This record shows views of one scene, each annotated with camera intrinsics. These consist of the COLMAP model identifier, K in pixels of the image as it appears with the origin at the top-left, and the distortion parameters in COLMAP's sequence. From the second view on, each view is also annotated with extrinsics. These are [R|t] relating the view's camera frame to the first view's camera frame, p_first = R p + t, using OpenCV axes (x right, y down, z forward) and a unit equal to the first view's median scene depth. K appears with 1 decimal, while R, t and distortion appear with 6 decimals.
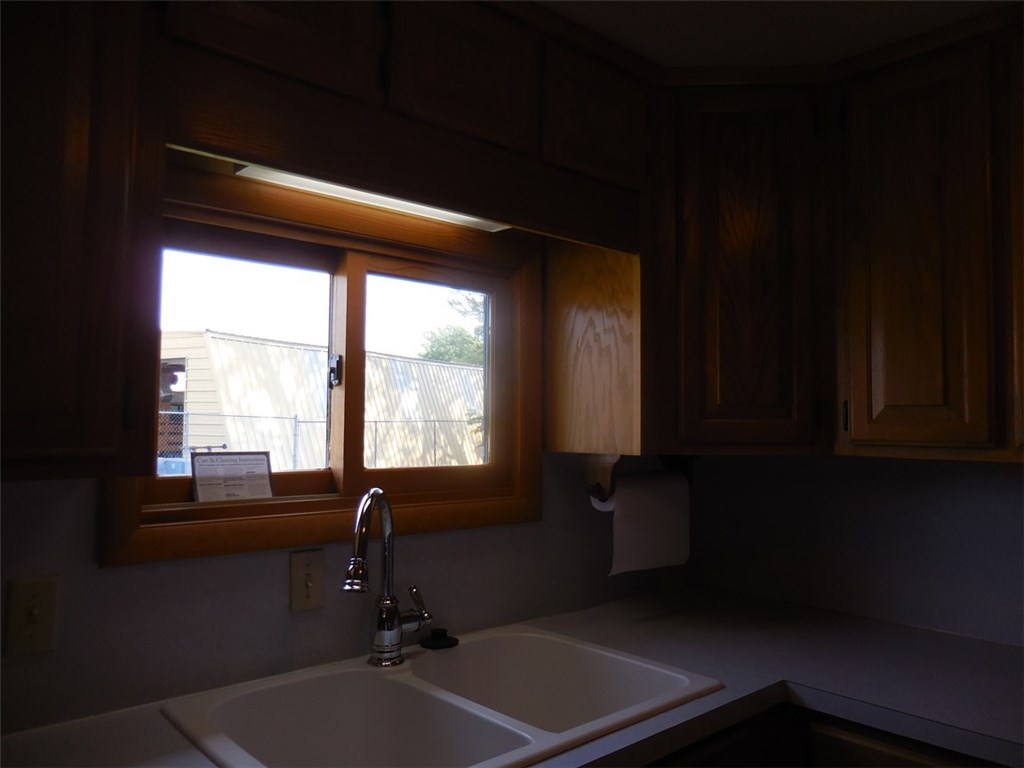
lens RADIAL K [[777.9, 0, 515.3], [0, 777.9, 380.4], [0, 0, 1]] dist [0.001703, -0.001033]
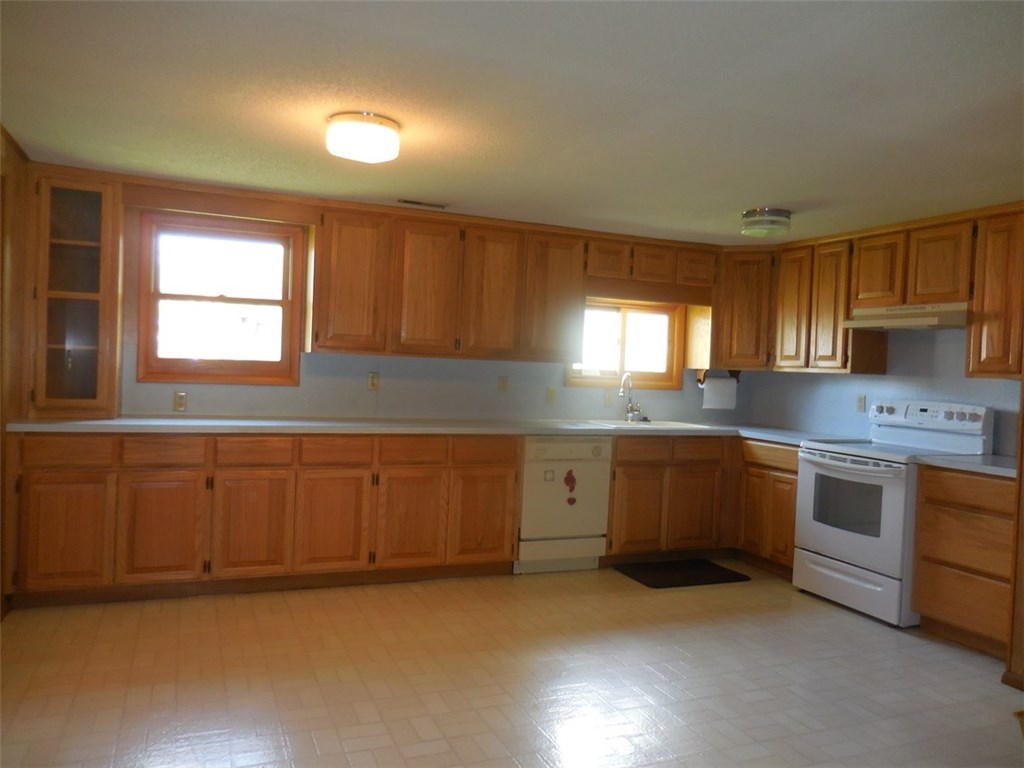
lens RADIAL K [[777.9, 0, 515.0], [0, 777.9, 383.0], [0, 0, 1]] dist [0.001703, -0.001033]
pose [[0.937989, 0.039605, -0.344396, 0.546439], [-0.015381, 0.997229, 0.072786, -0.072926], [0.346324, -0.062975, 0.935999, -2.437187]]
